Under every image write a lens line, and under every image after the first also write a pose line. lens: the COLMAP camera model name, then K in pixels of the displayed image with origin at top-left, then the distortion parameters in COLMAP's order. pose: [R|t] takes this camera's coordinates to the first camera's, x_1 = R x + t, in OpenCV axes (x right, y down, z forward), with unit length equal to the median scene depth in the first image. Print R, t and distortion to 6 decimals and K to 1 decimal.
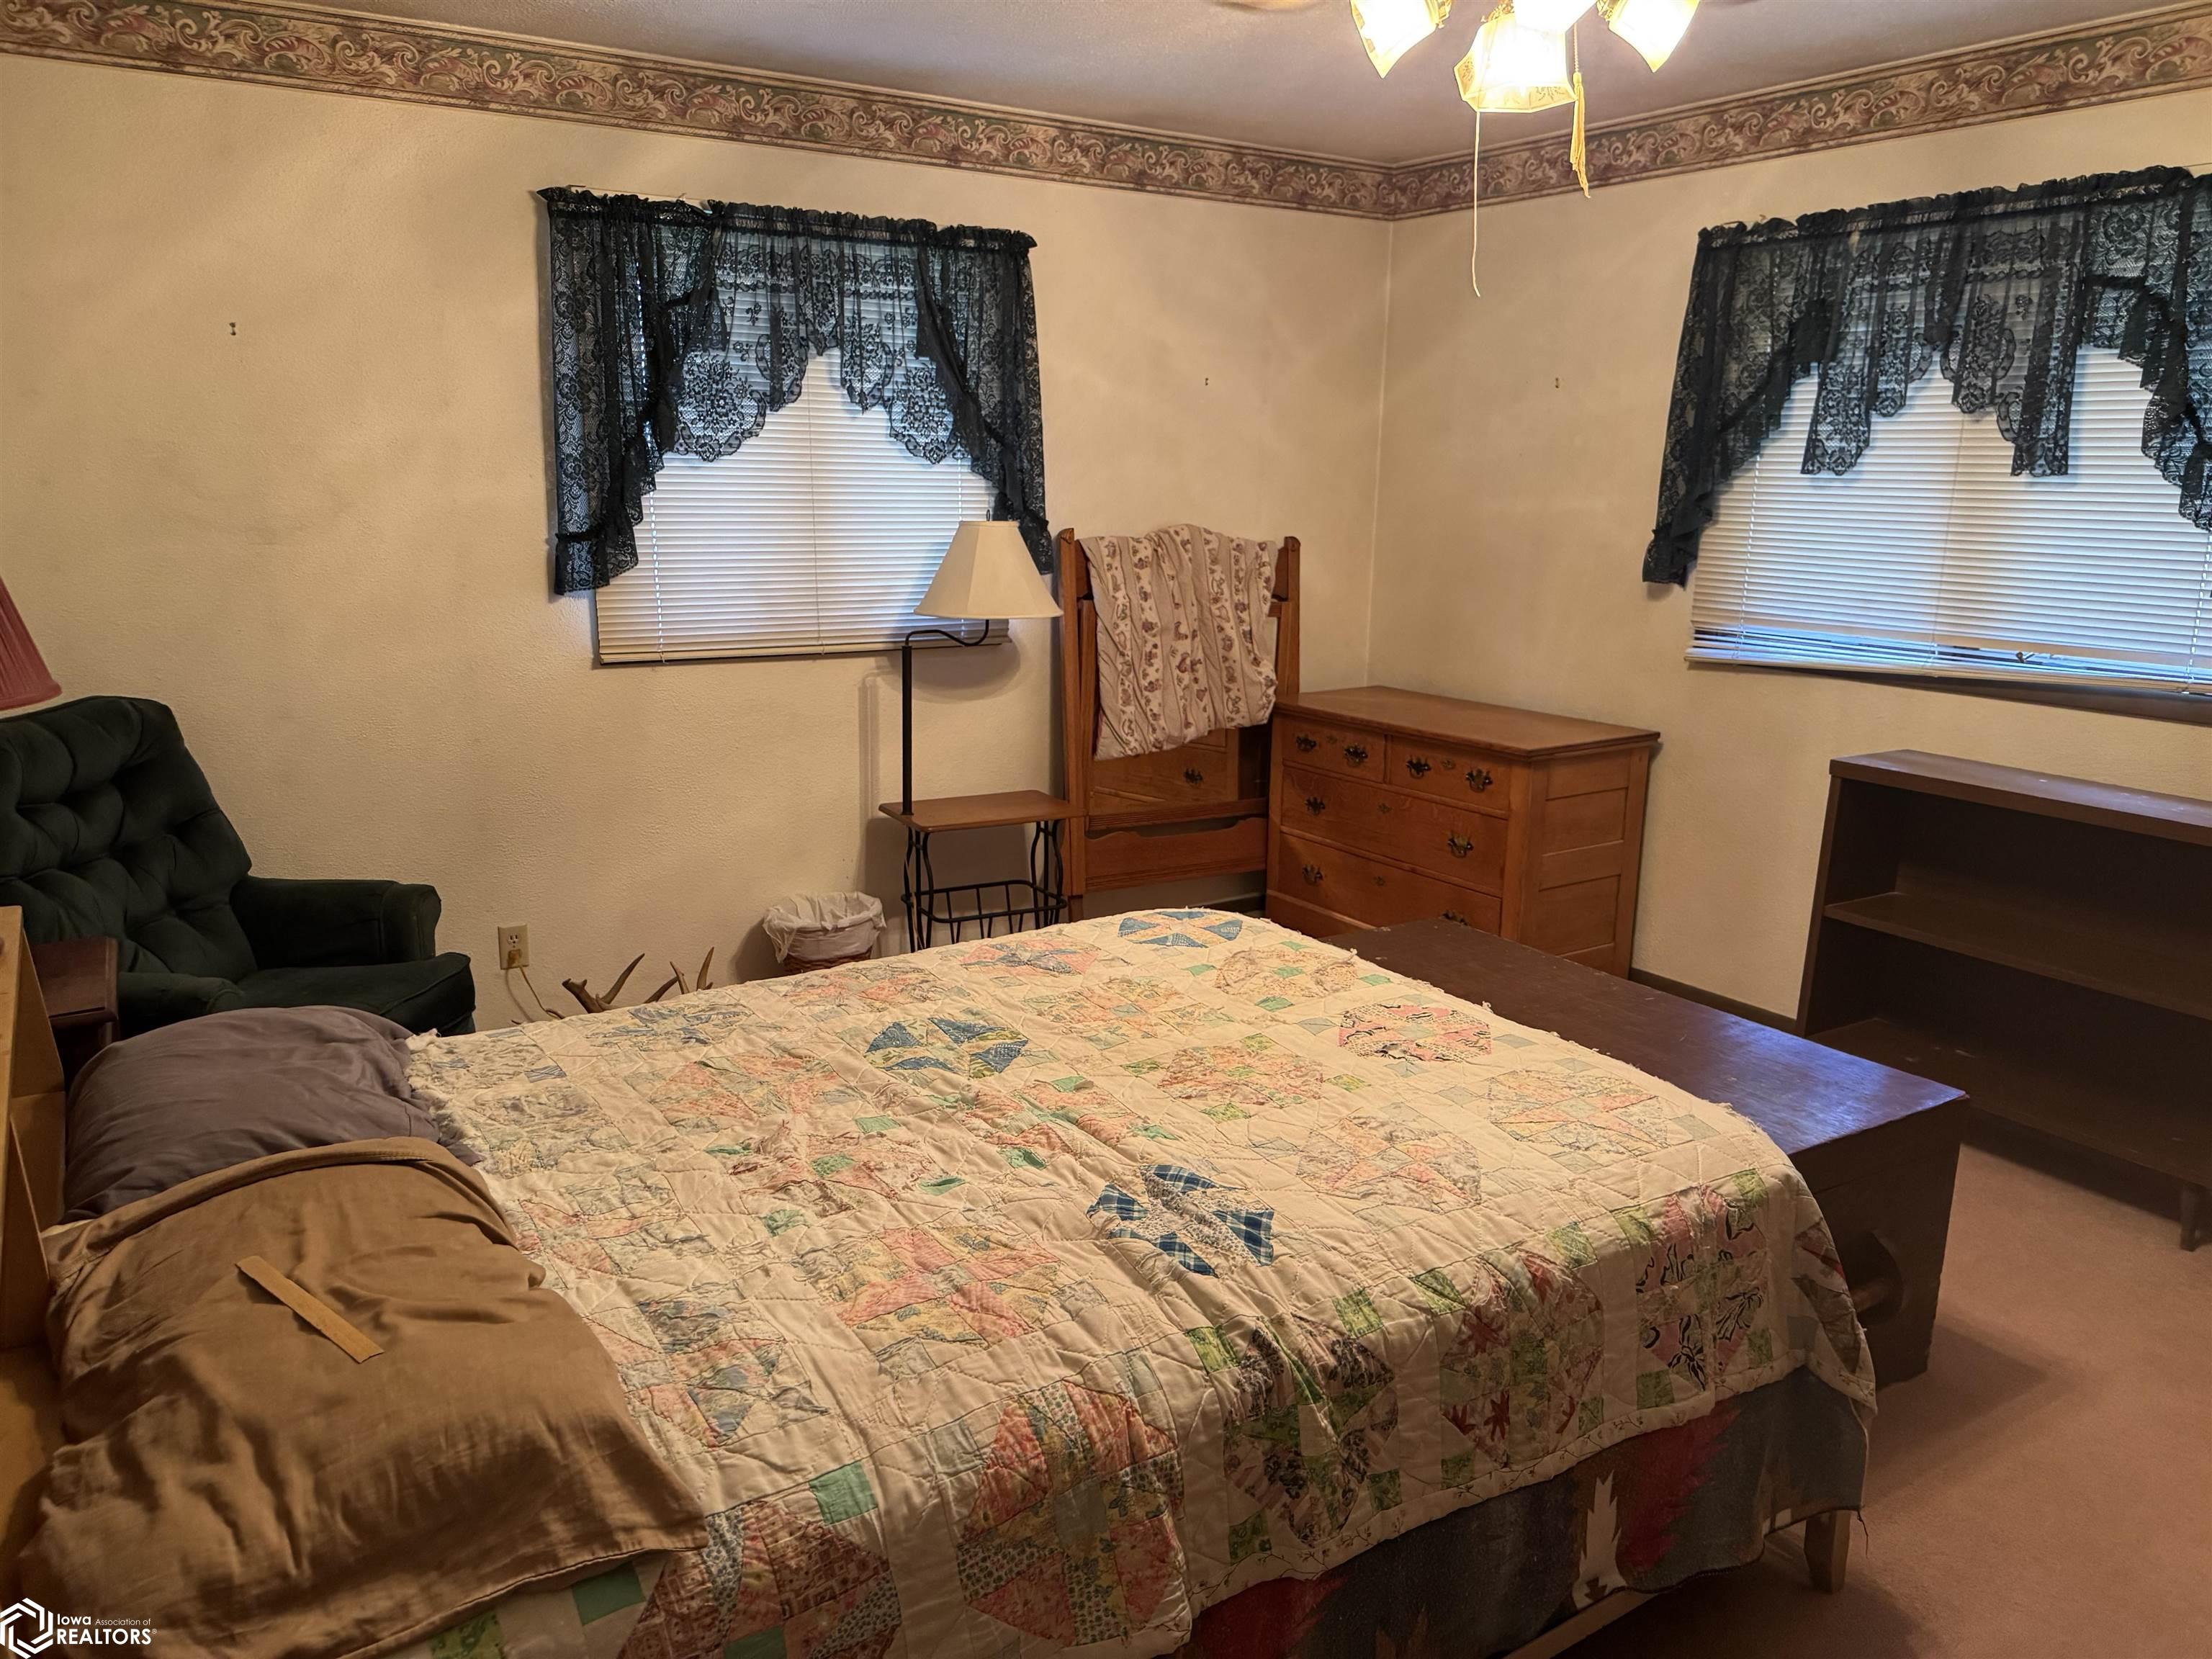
lens RADIAL K [[1640.7, 0, 1106.0], [0, 1640.7, 829.5], [0, 0, 1]] dist [0.008183, 0.001010]
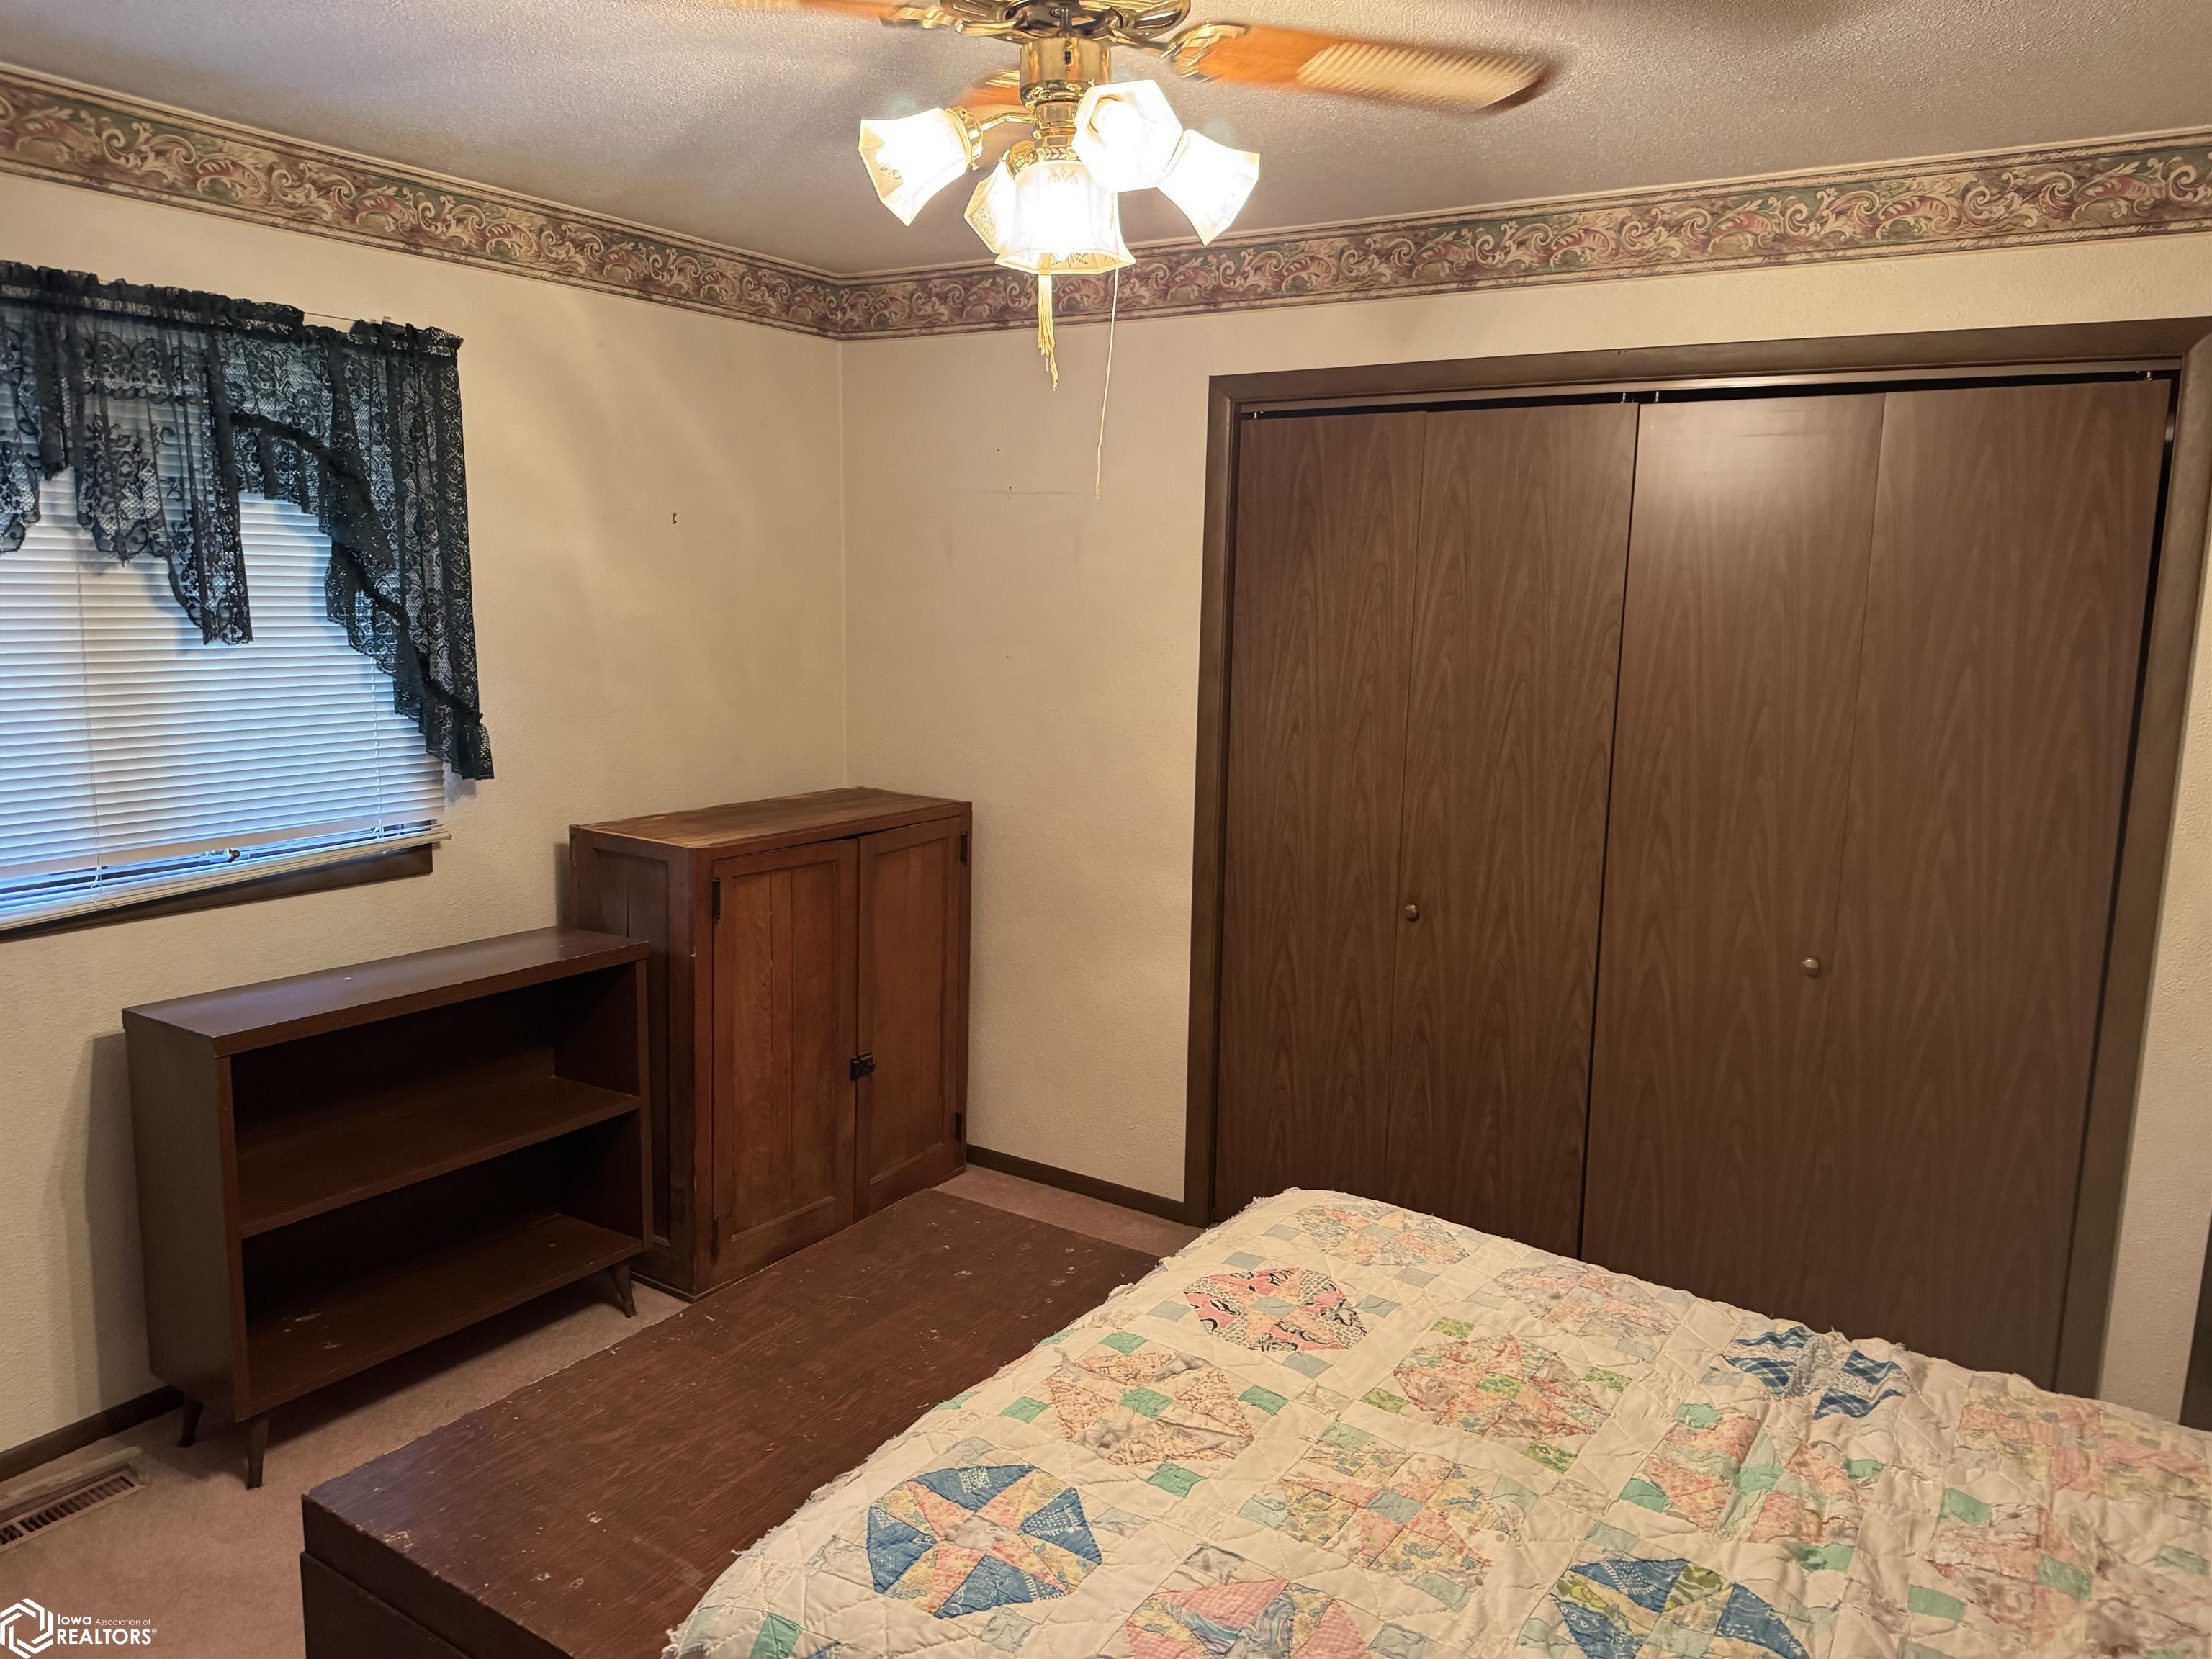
lens RADIAL K [[1554.7, 0, 1106.0], [0, 1554.7, 829.5], [0, 0, 1]] dist [0.001087, -0.002225]
pose [[-0.408656, -0.162665, 0.898076, -0.414673], [0.179167, 0.950546, 0.253696, -0.299137], [-0.894930, 0.264580, -0.359302, 1.110742]]
